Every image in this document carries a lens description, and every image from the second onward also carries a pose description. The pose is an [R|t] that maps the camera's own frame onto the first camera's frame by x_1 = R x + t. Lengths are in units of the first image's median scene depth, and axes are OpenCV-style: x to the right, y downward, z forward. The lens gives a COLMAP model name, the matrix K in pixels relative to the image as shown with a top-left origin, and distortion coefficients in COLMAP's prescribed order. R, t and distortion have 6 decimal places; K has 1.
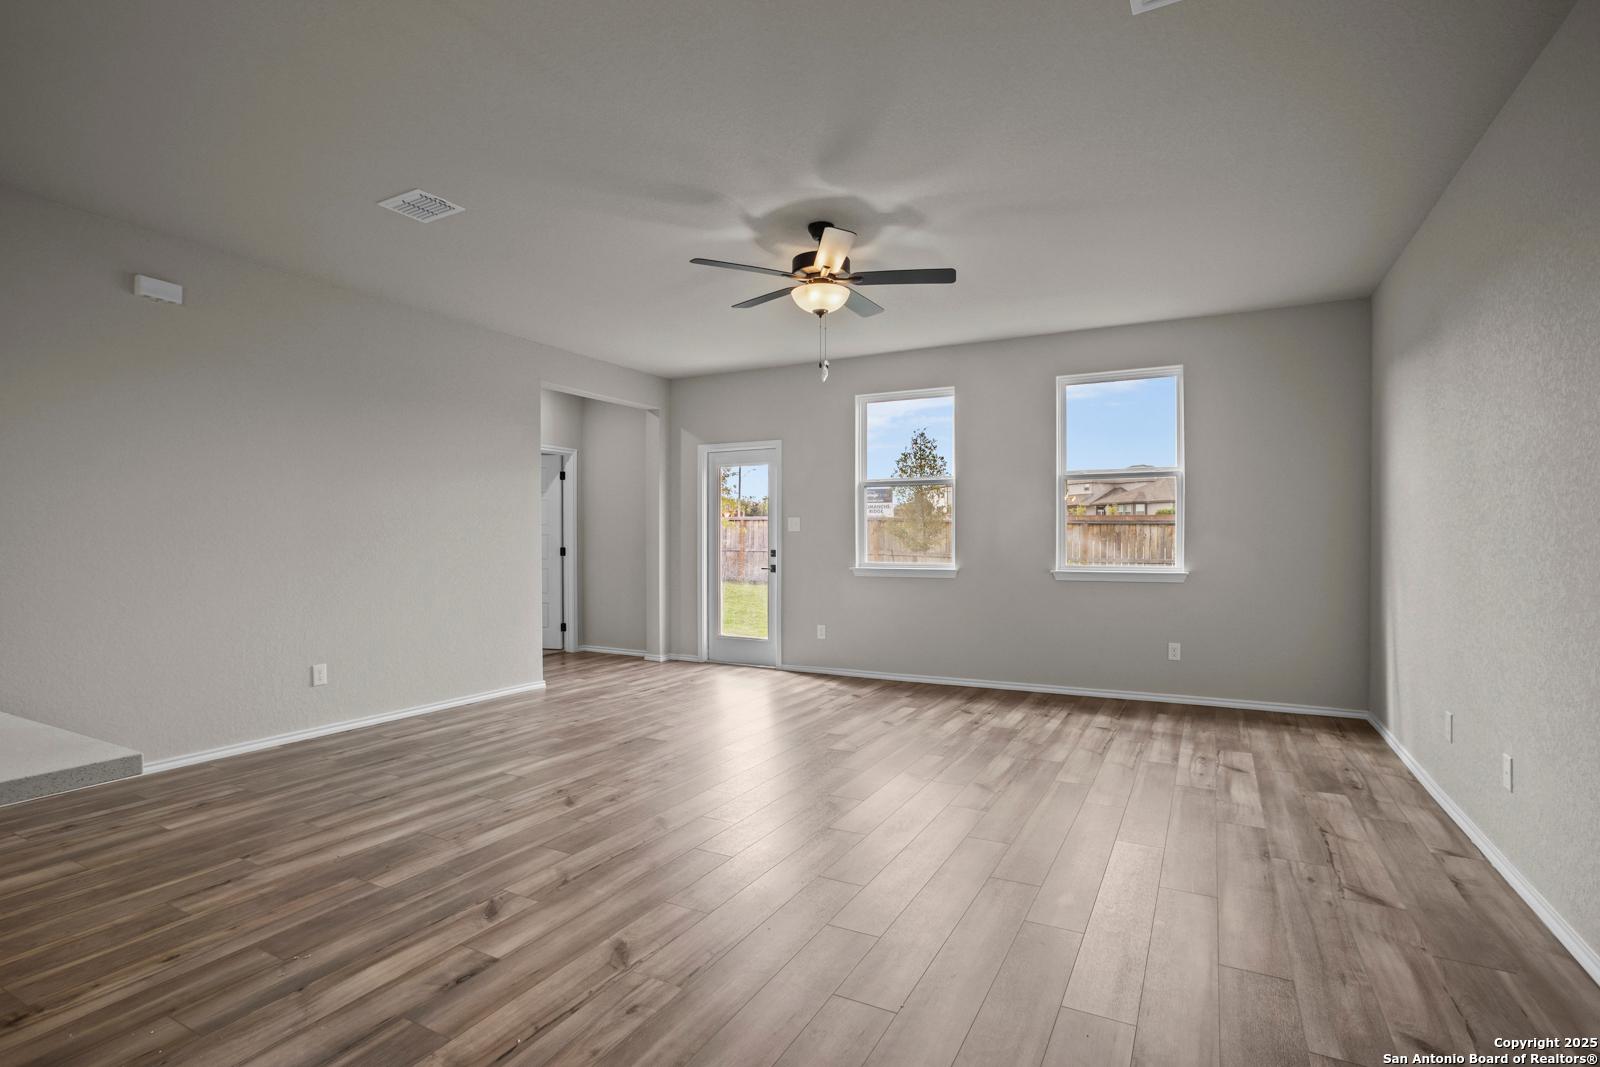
lens RADIAL K [[758.8, 0, 822.4], [0, 758.8, 548.3], [0, 0, 1]] dist [-0.015704, 0.001778]
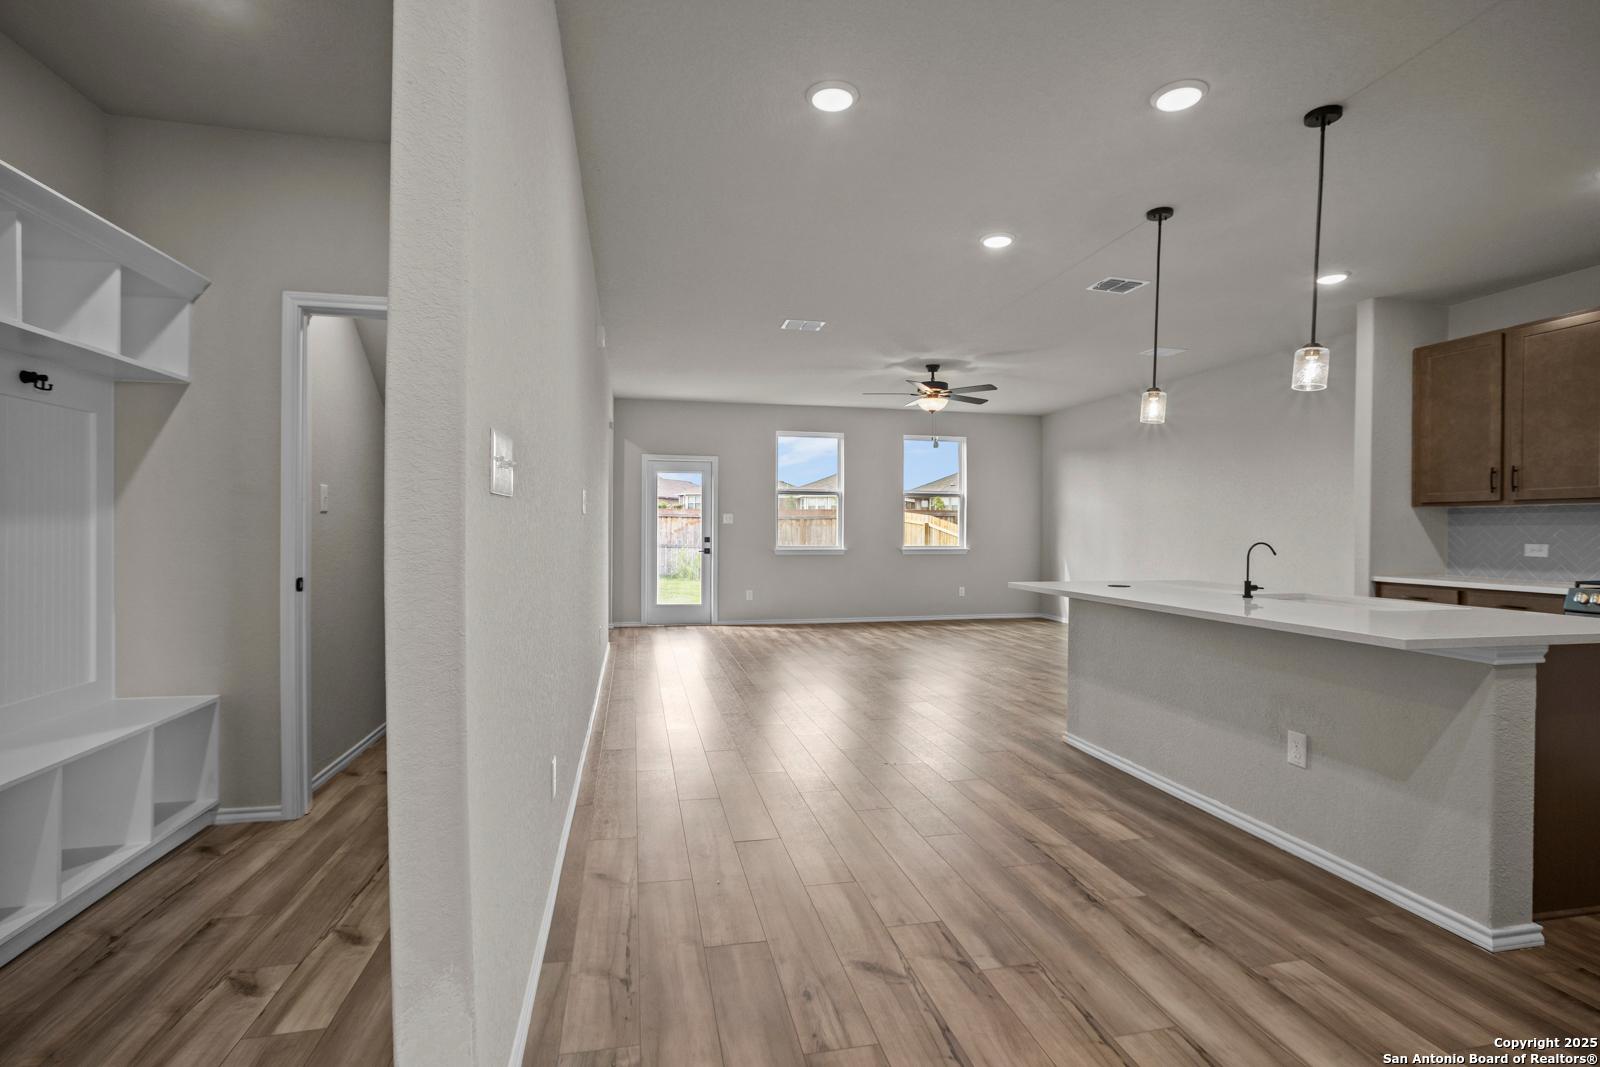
lens RADIAL K [[758.8, 0, 797.5], [0, 758.8, 539.4], [0, 0, 1]] dist [-0.015704, 0.001778]
pose [[0.772349, -0.000948, 0.635197, -0.915926], [0.001188, 0.999999, 0.000049, 0.007379], [-0.635197, 0.000717, 0.772350, -0.159635]]
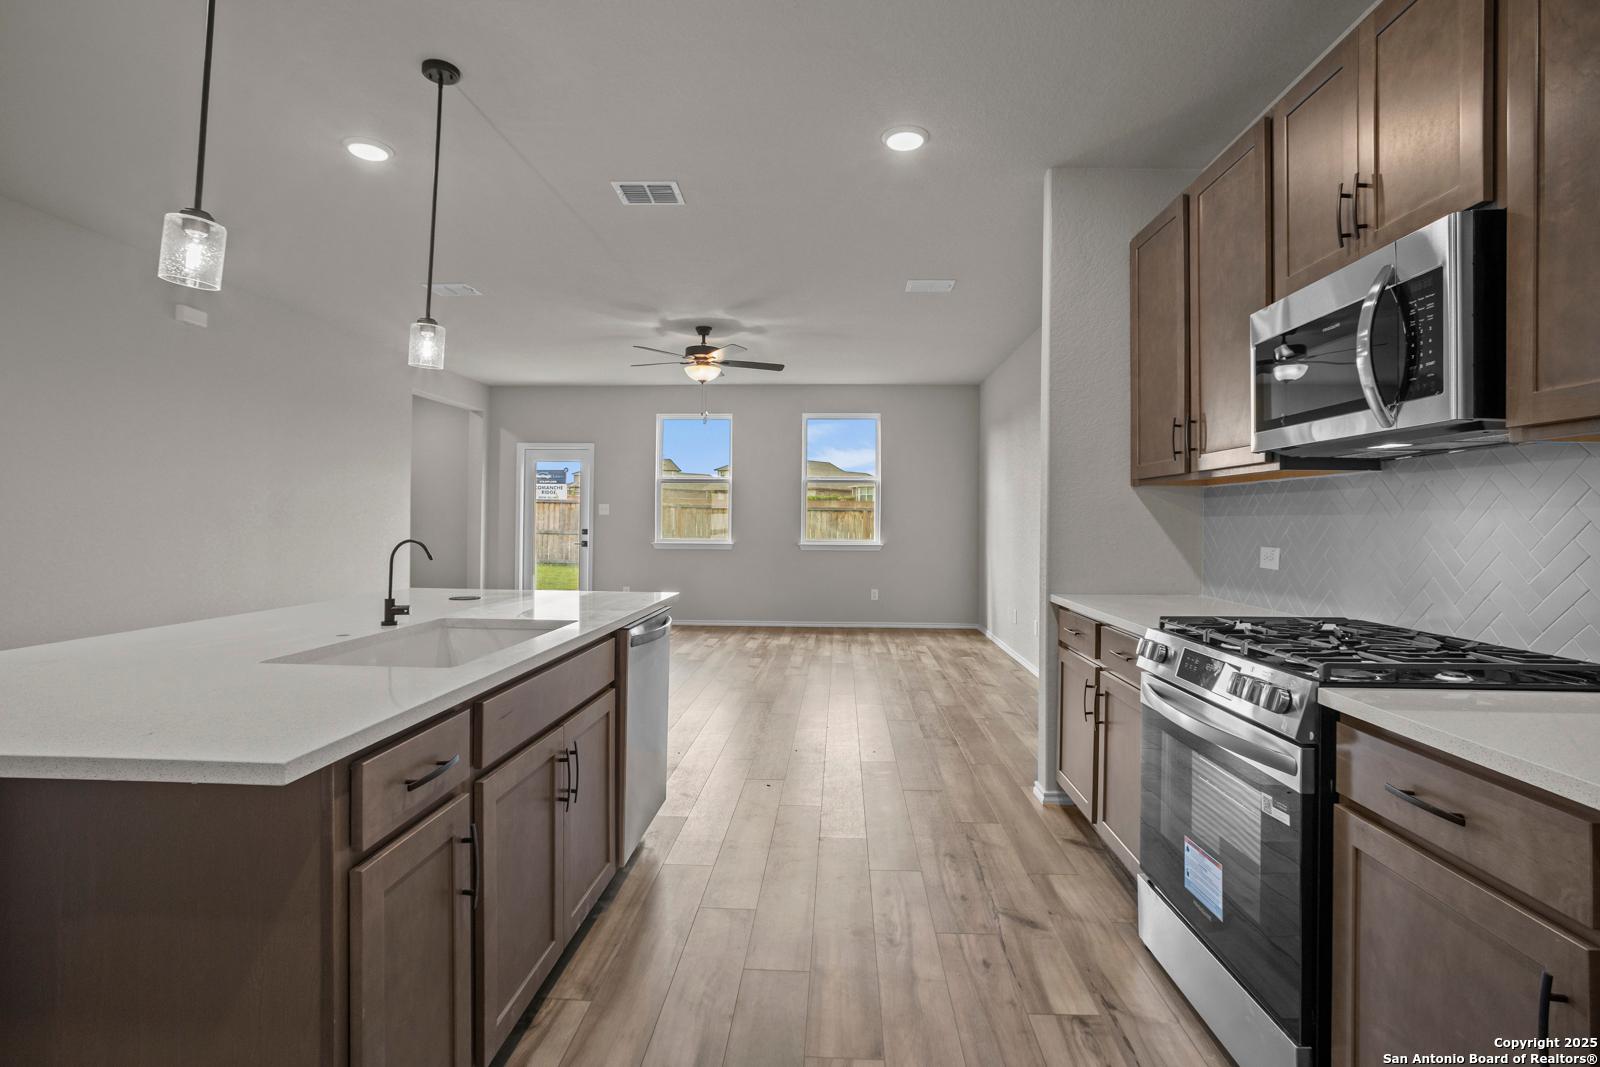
lens RADIAL K [[758.8, 0, 789.3], [0, 758.8, 520.6], [0, 0, 1]] dist [-0.015704, 0.001778]
pose [[0.917630, 0.010212, 0.397306, -0.293285], [-0.004840, 0.999883, -0.014522, 0.005173], [-0.397407, 0.011402, 0.917571, -0.342578]]
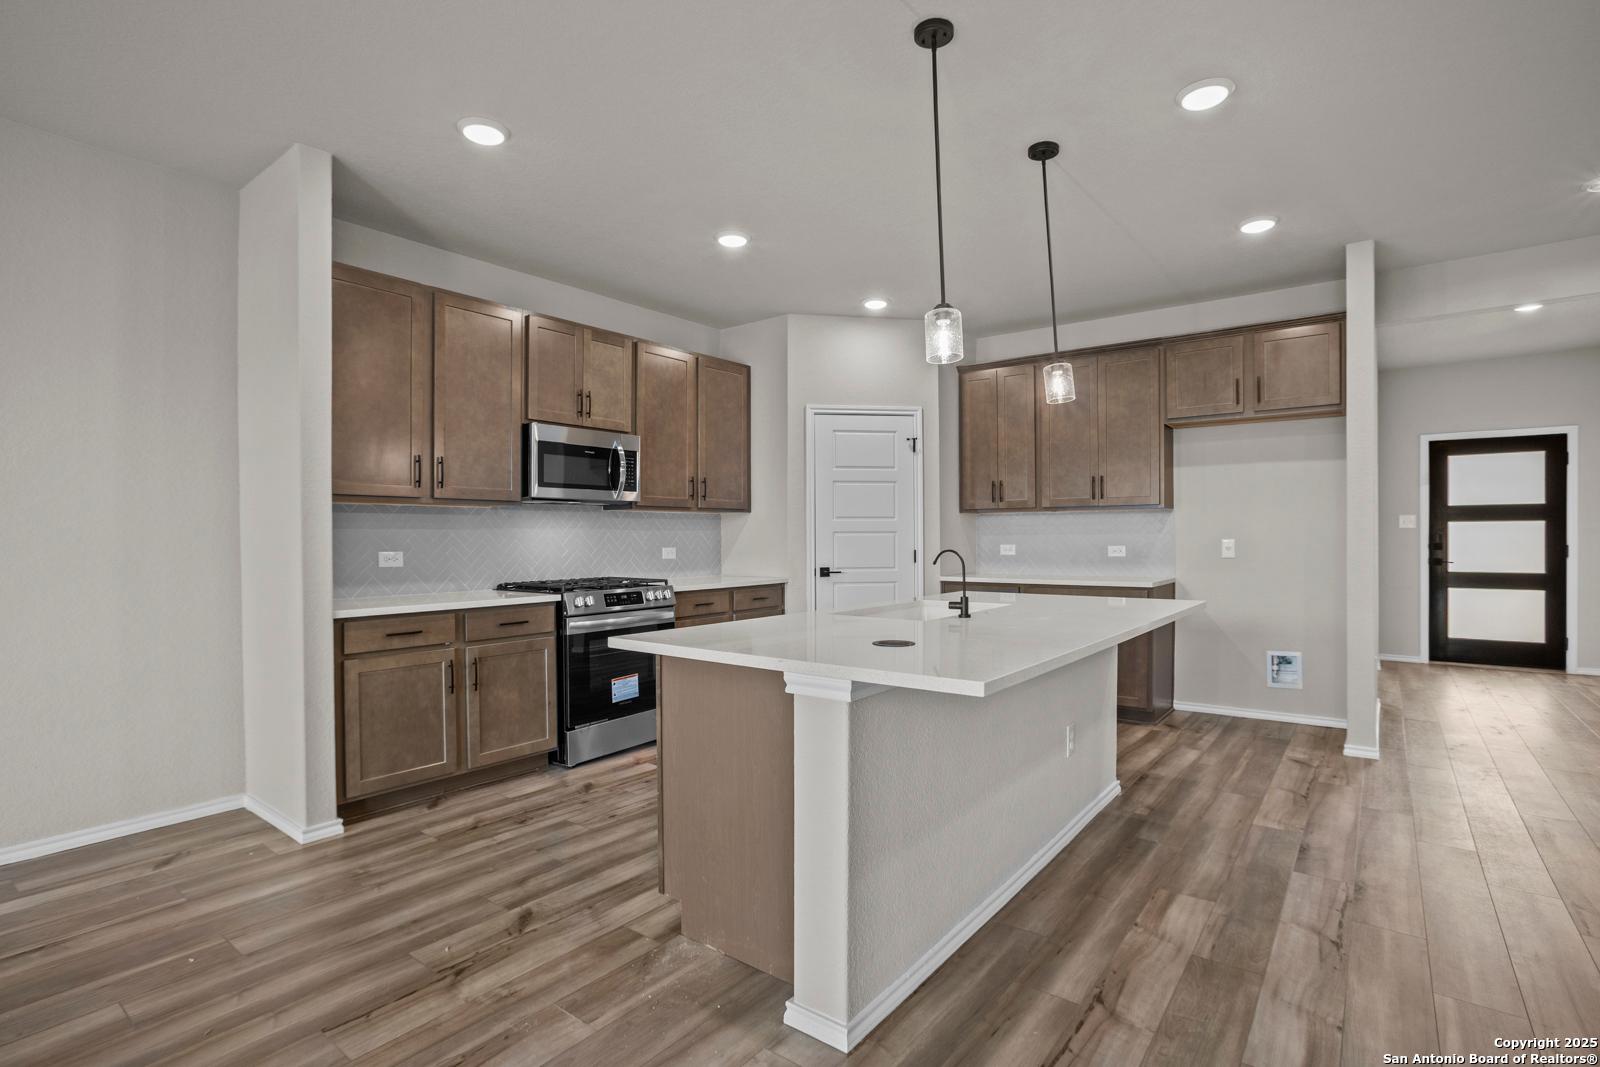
lens RADIAL K [[758.8, 0, 816.7], [0, 758.8, 543.4], [0, 0, 1]] dist [-0.015704, 0.001778]
pose [[-0.987475, 0.005237, 0.157687, -0.306841], [0.006962, 0.999922, 0.010390, 0.002036], [-0.157620, 0.011358, -0.987434, 0.511109]]
